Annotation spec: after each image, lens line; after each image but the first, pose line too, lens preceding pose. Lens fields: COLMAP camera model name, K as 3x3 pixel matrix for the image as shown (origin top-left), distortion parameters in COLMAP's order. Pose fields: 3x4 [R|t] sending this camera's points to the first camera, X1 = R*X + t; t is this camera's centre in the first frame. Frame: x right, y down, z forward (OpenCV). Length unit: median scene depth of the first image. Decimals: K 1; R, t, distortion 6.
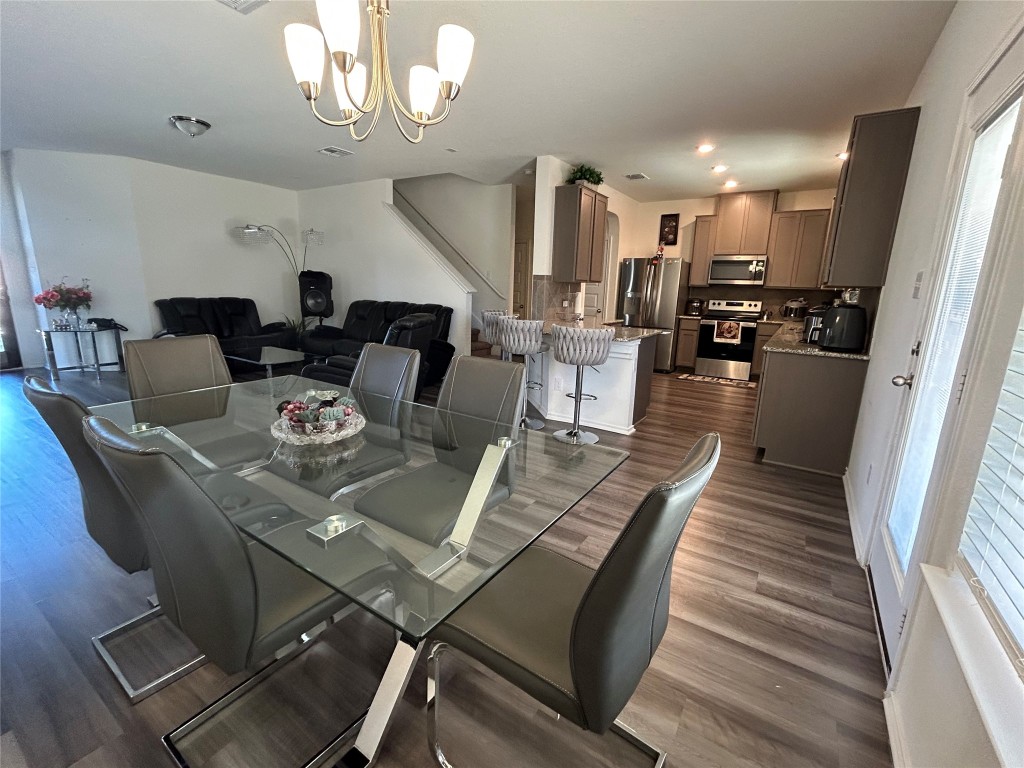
lens RADIAL K [[450.6, 0, 510.7], [0, 450.6, 385.6], [0, 0, 1]] dist [-0.000823, -0.000002]
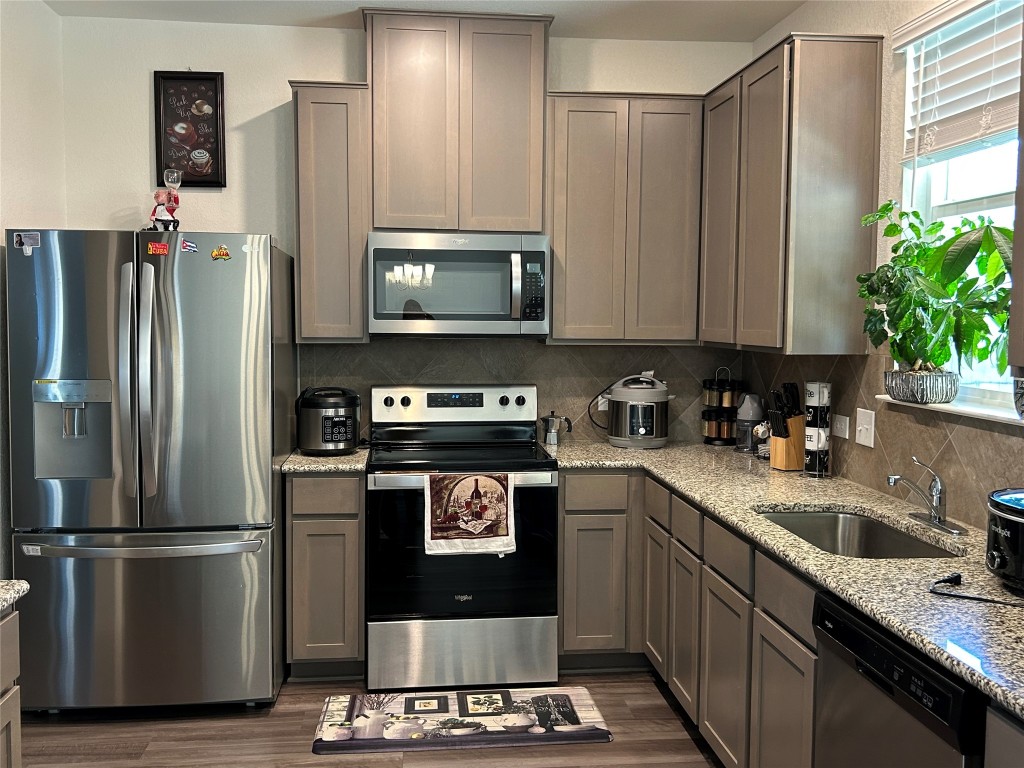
lens RADIAL K [[956.0, 0, 511.9], [0, 956.0, 381.0], [0, 0, 1]] dist [0.011899, 0.000000]
pose [[0.769122, -0.065281, 0.635759, 0.140065], [0.148479, 0.985803, -0.078401, -0.139154], [-0.621615, 0.154697, 0.767895, 0.509832]]
